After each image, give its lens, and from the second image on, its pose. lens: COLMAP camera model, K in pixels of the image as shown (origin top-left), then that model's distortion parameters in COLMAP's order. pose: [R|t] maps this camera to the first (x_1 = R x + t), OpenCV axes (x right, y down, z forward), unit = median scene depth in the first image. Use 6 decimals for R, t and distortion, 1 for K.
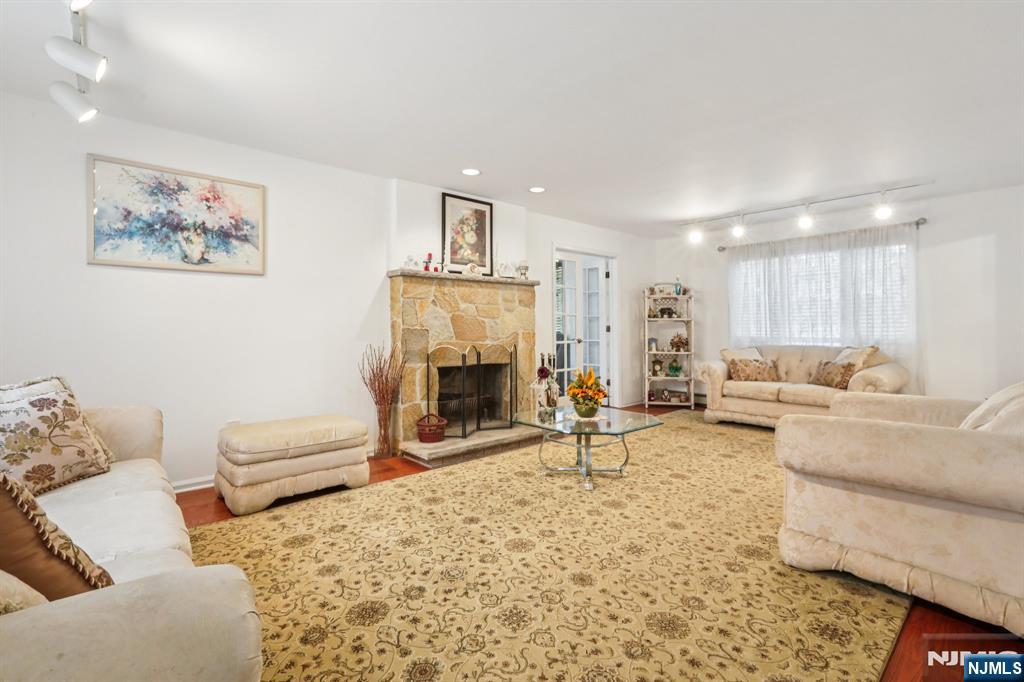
lens RADIAL K [[469.5, 0, 513.0], [0, 469.5, 323.1], [0, 0, 1]] dist [0.000491, 0.000346]
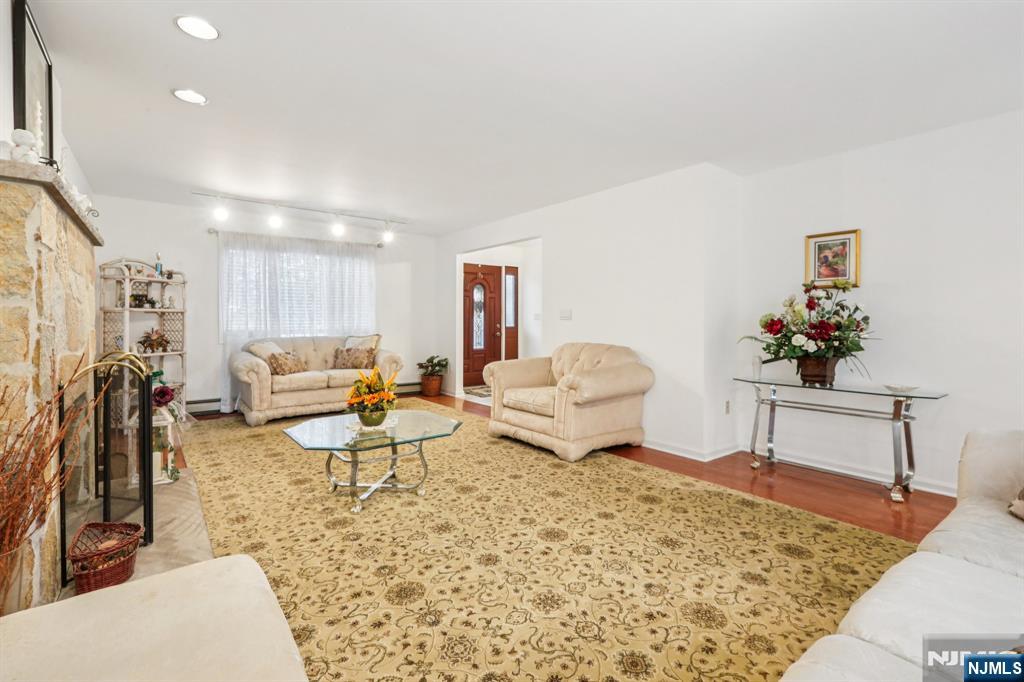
lens RADIAL K [[456.2, 0, 513.4], [0, 456.2, 323.3], [0, 0, 1]] dist [-0.000900, 0.000216]
pose [[0.072842, -0.007460, 0.997316, -0.504301], [-0.008360, 0.999932, 0.008090, 0.004102], [-0.997308, -0.008927, 0.072775, 0.526422]]
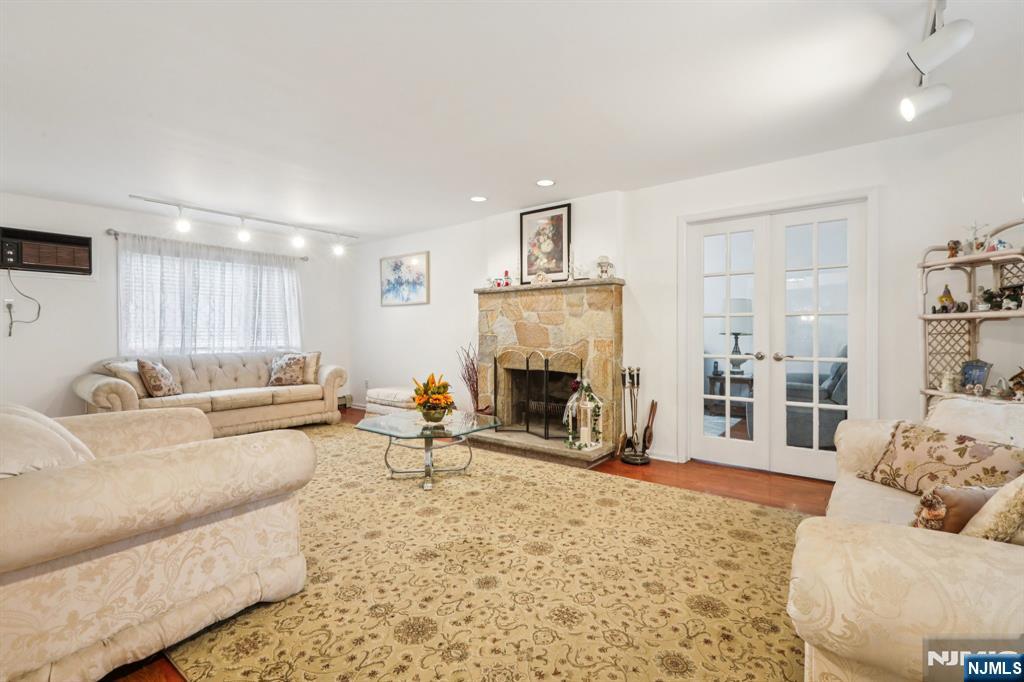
lens RADIAL K [[458.8, 0, 513.6], [0, 458.8, 339.1], [0, 0, 1]] dist [0.002867, 0.000980]
pose [[0.192840, 0.010316, -0.981176, 0.899409], [0.006435, 0.999910, 0.011777, 0.007864], [0.981209, -0.008585, 0.192756, 0.753875]]
